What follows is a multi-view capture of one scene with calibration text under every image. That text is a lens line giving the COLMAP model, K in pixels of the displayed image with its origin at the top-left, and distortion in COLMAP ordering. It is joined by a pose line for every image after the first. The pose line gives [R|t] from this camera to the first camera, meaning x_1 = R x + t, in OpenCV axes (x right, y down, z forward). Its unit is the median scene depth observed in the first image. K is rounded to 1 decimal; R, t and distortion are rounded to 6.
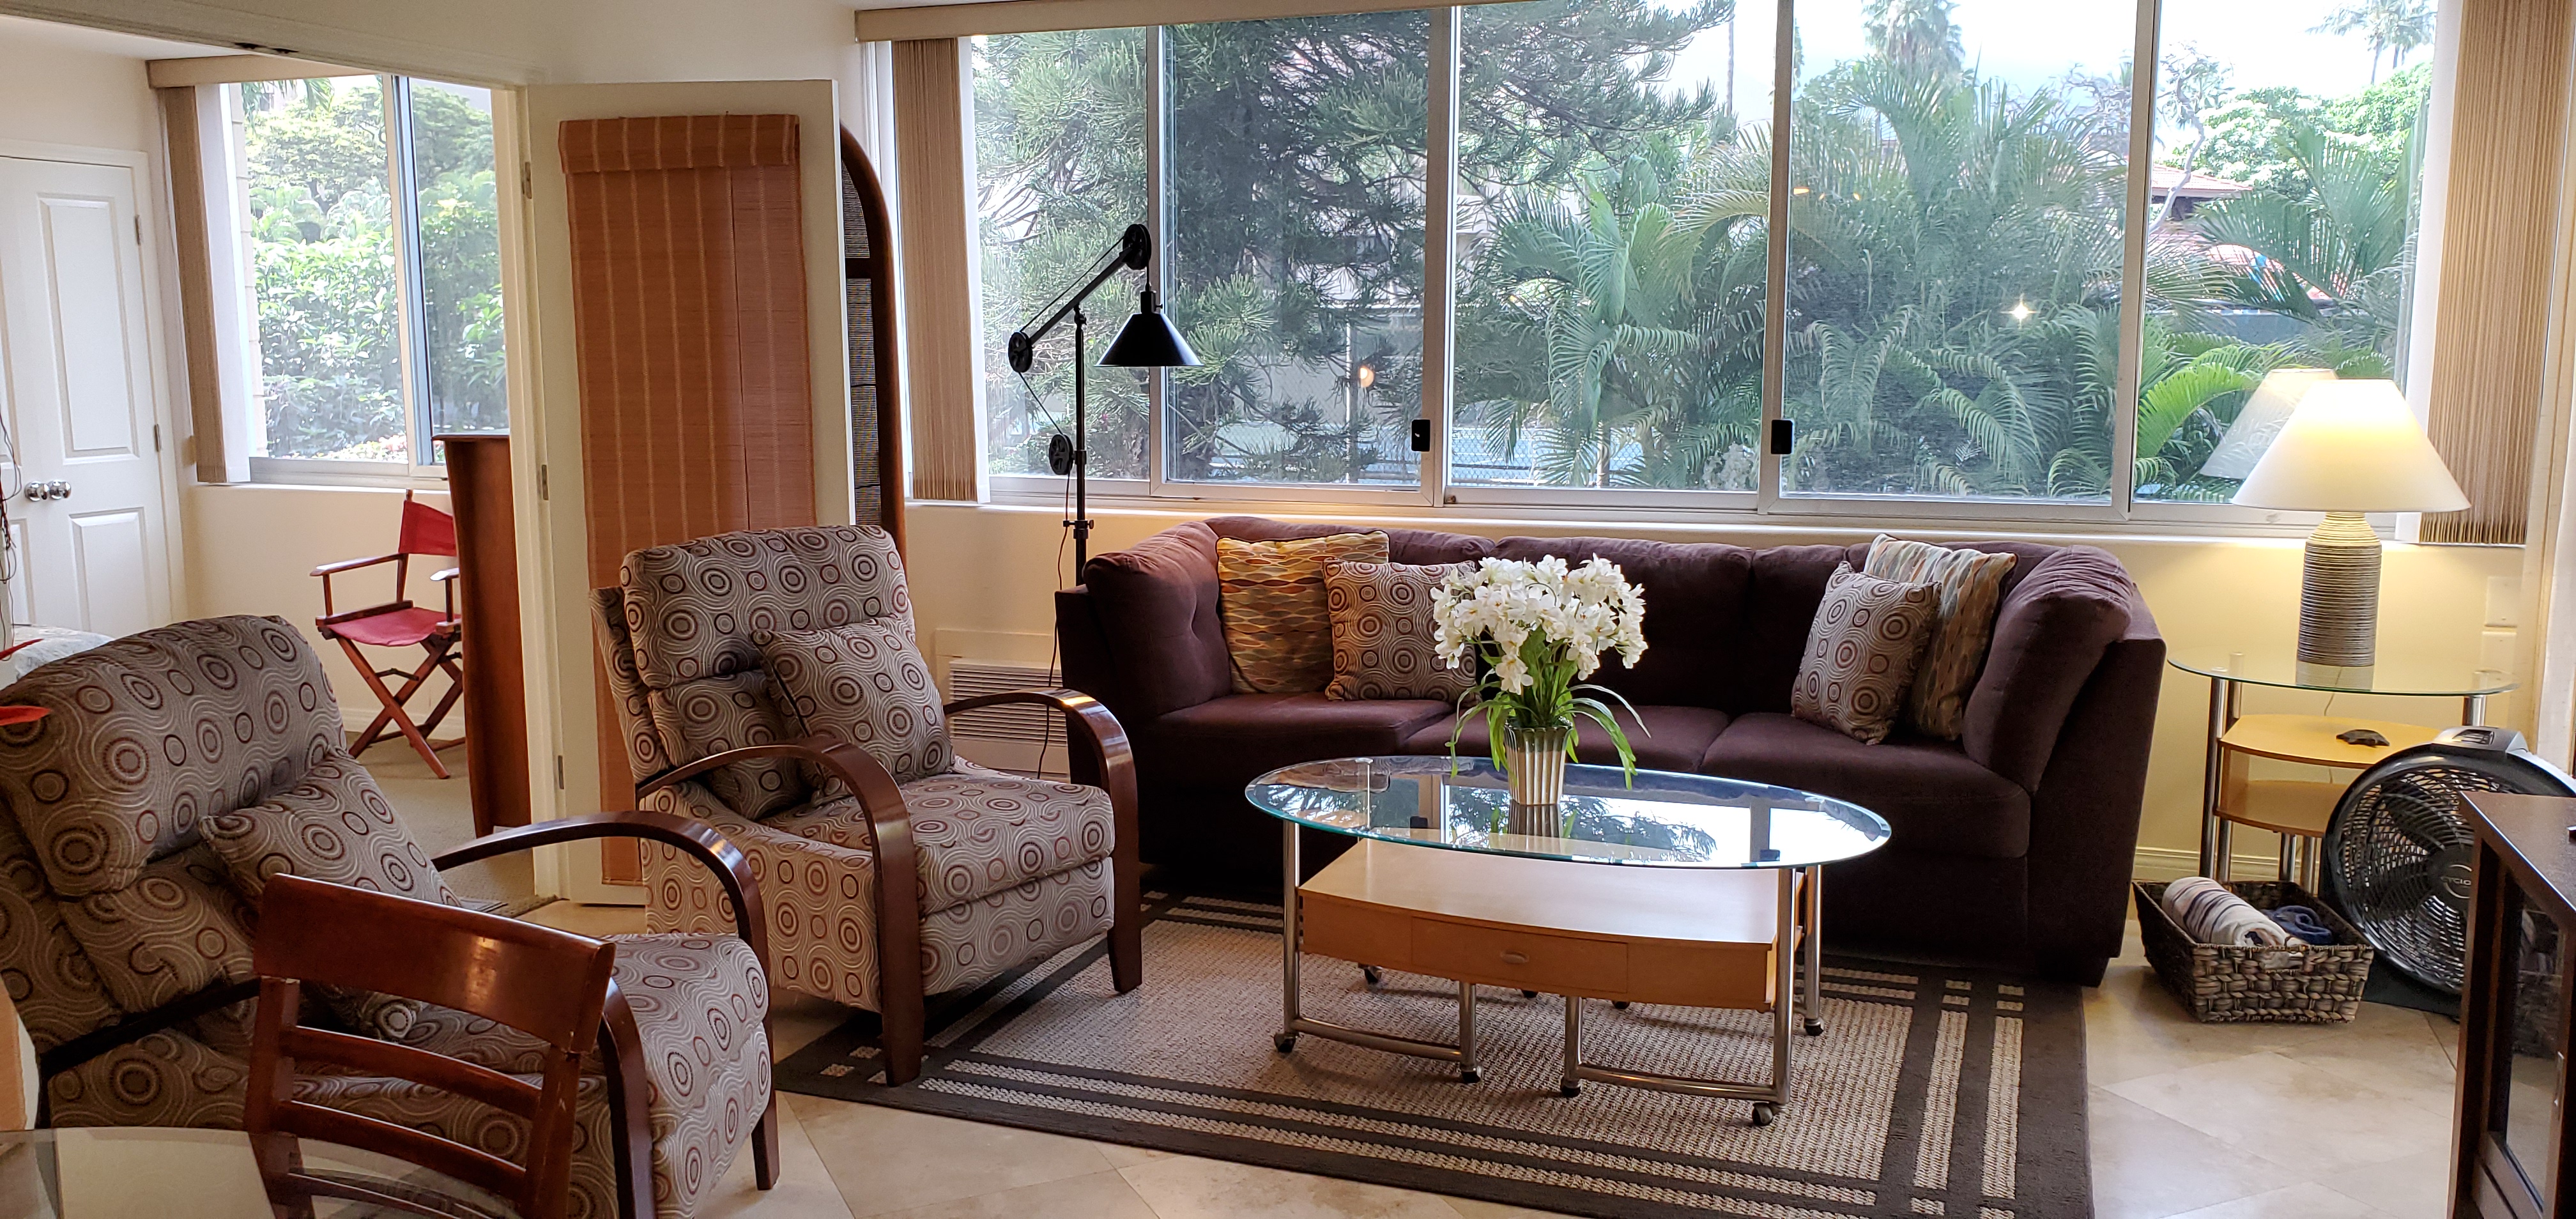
lens RADIAL K [[2000.9, 0, 1264.5], [0, 2000.9, 597.9], [0, 0, 1]] dist [0.054978, -0.069598]
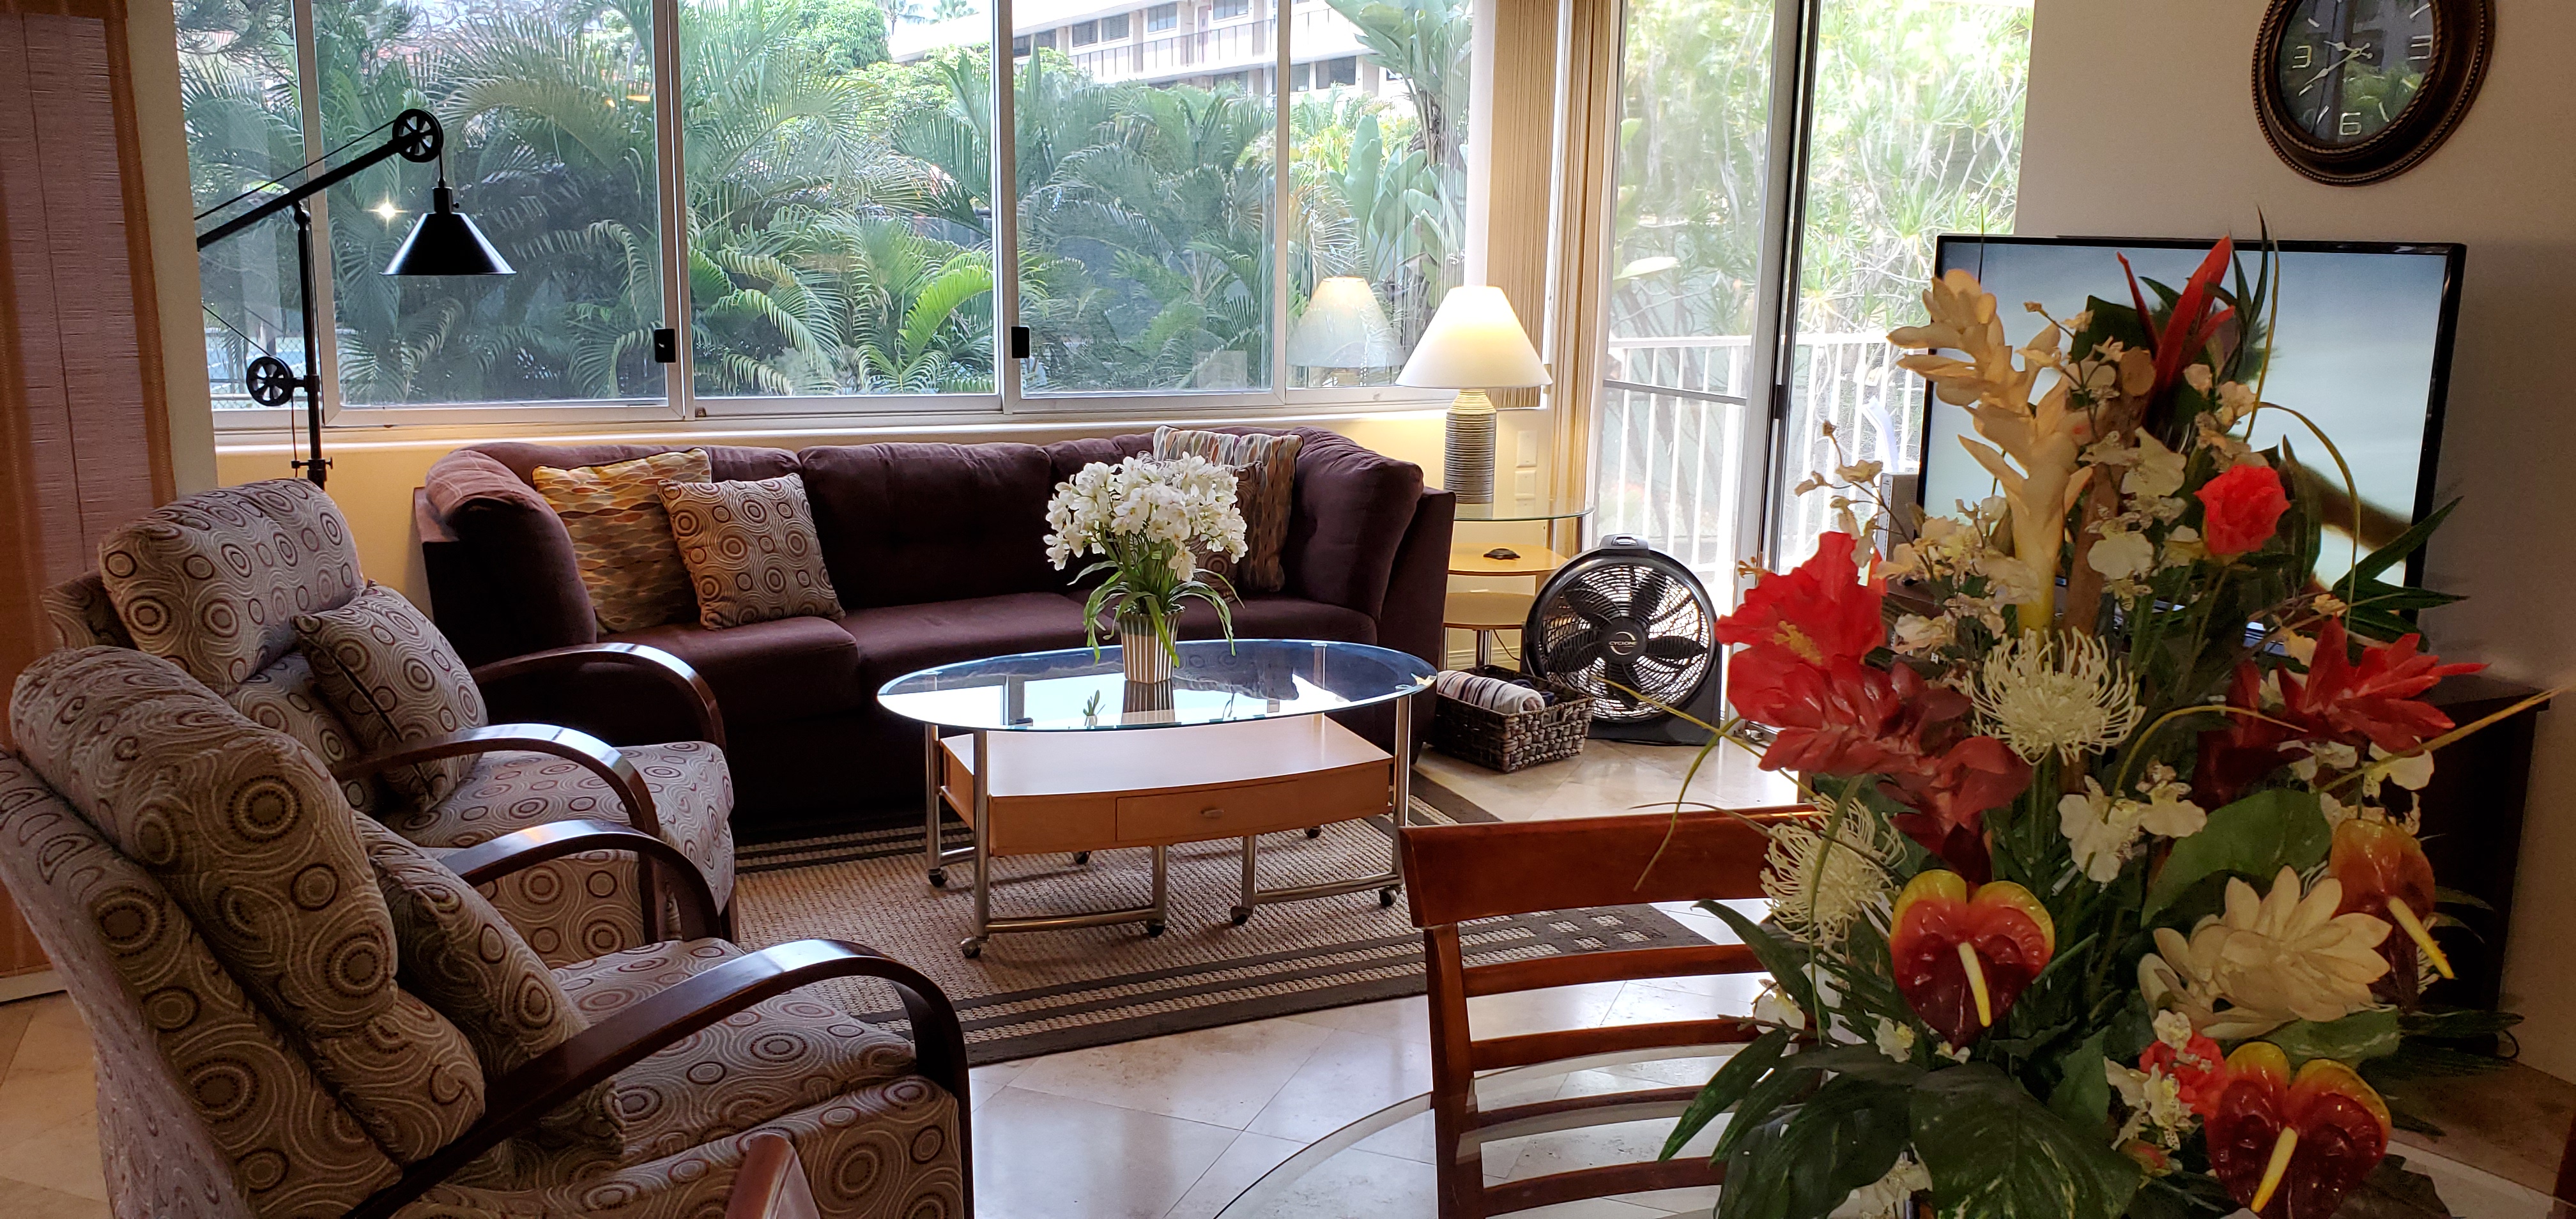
lens RADIAL K [[2000.9, 0, 1301.0], [0, 2000.9, 596.2], [0, 0, 1]] dist [0.054978, -0.069598]
pose [[0.709389, -0.113568, 0.695607, -0.425949], [0.076466, 0.993509, 0.084224, -0.023031], [-0.700657, -0.006557, 0.713469, 0.115184]]
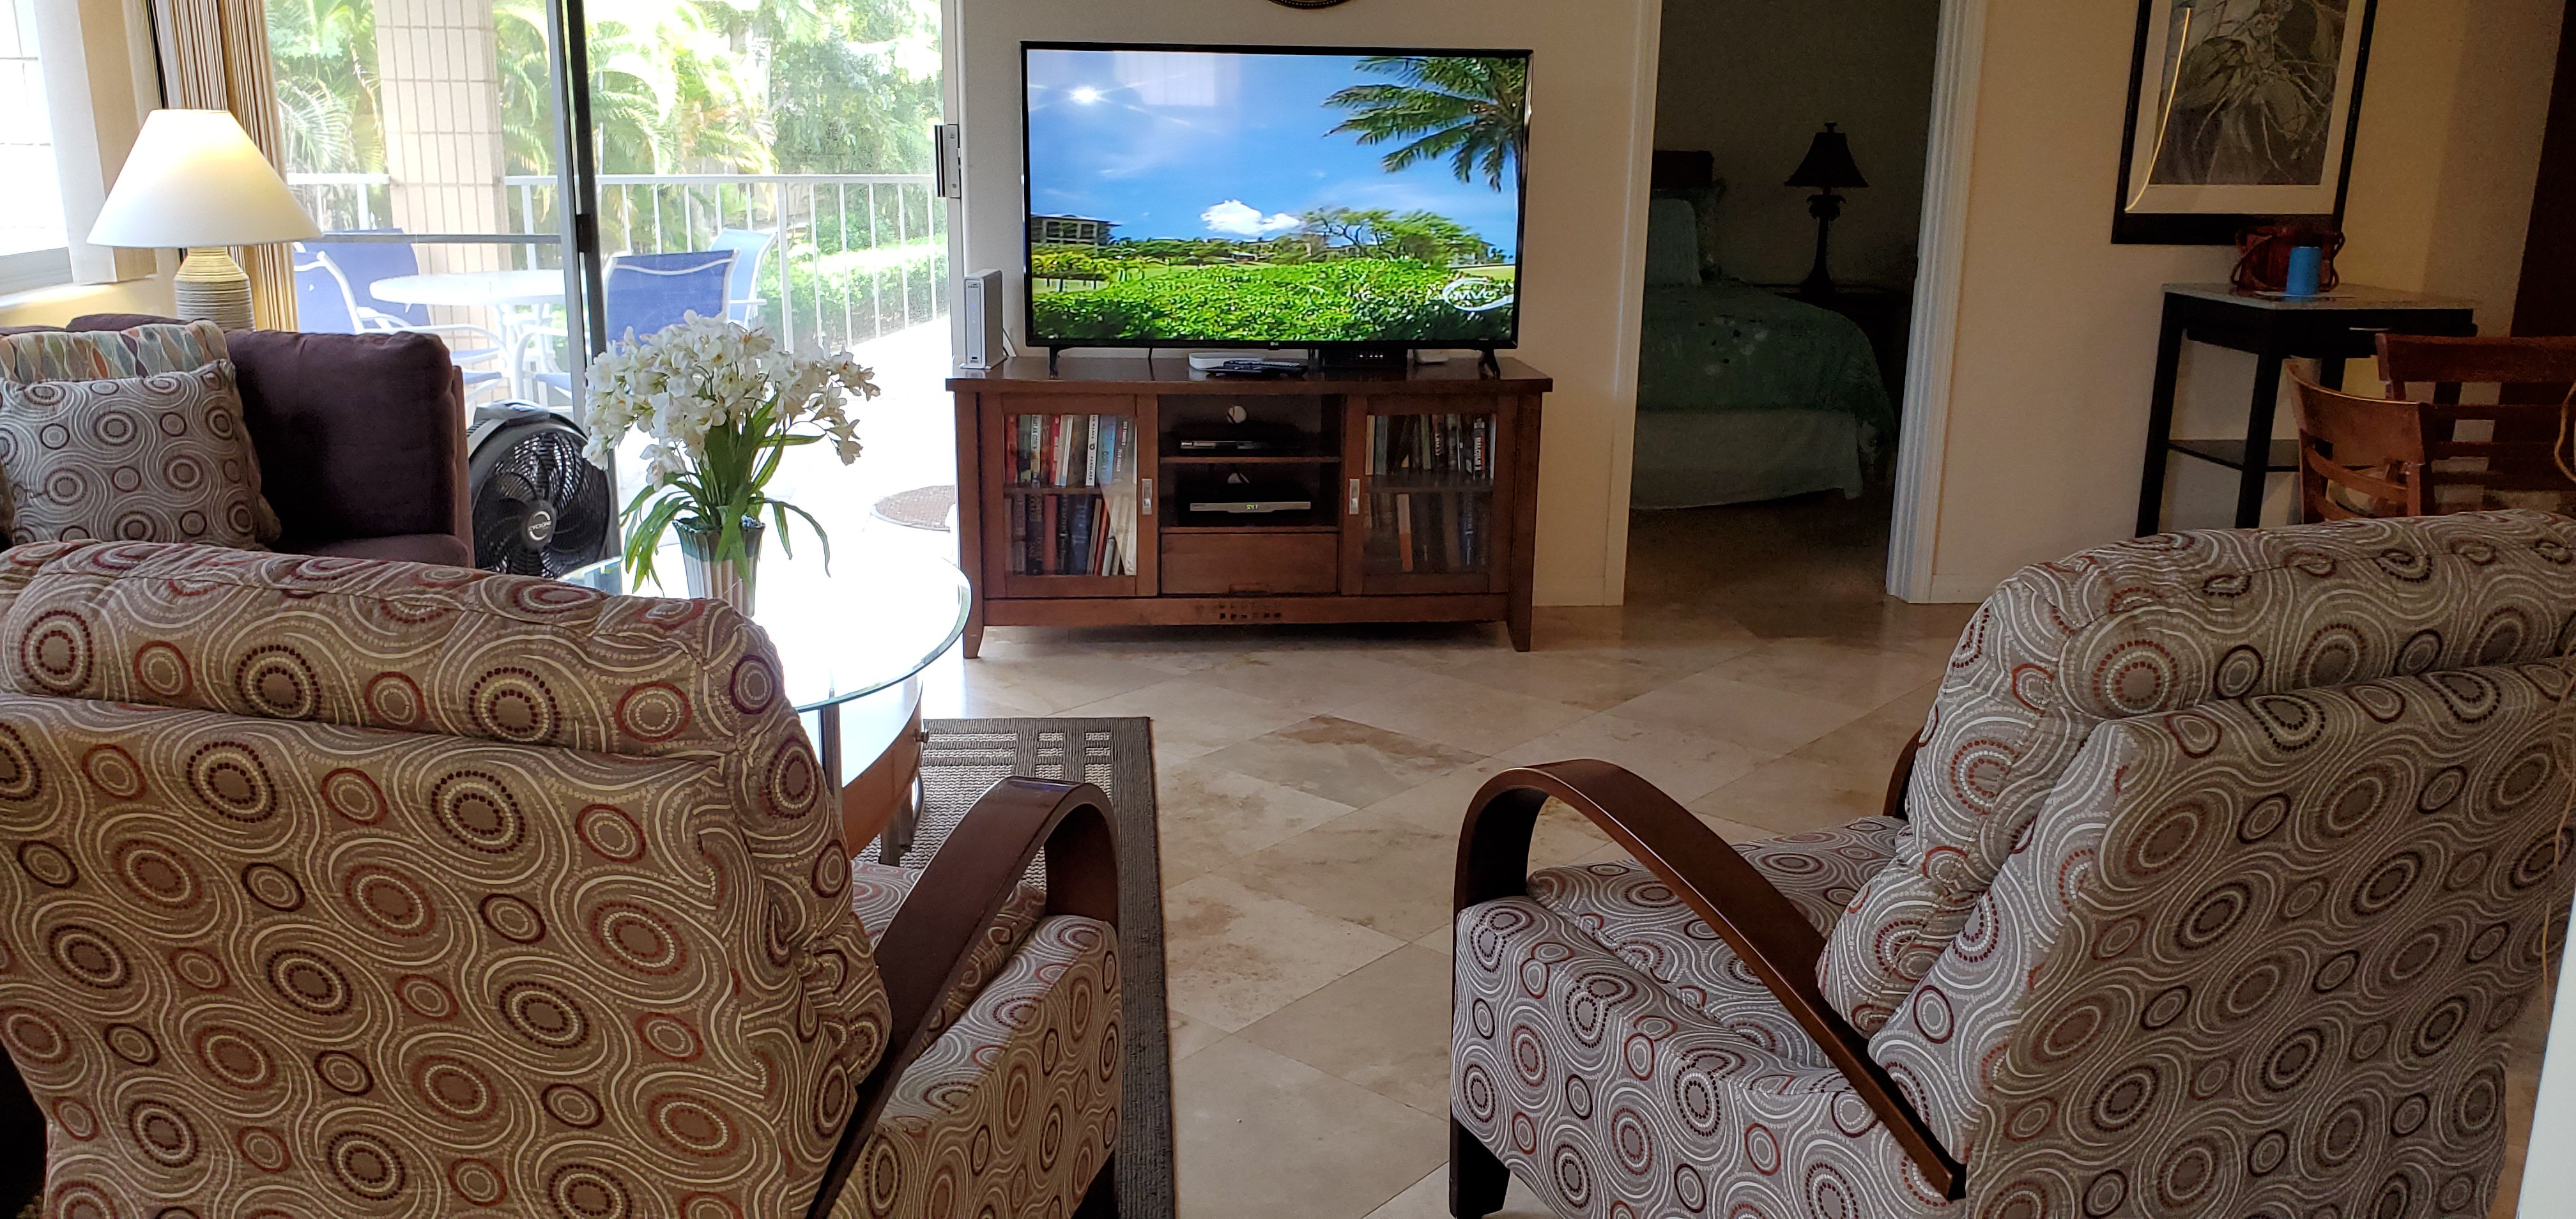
lens RADIAL K [[2000.9, 0, 1252.5], [0, 2000.9, 647.6], [0, 0, 1]] dist [0.054978, -0.069598]
pose [[-0.431464, -0.228837, 0.872624, -0.526242], [0.114690, 0.945530, 0.304663, -0.088518], [-0.894810, 0.231532, -0.381717, 0.851594]]
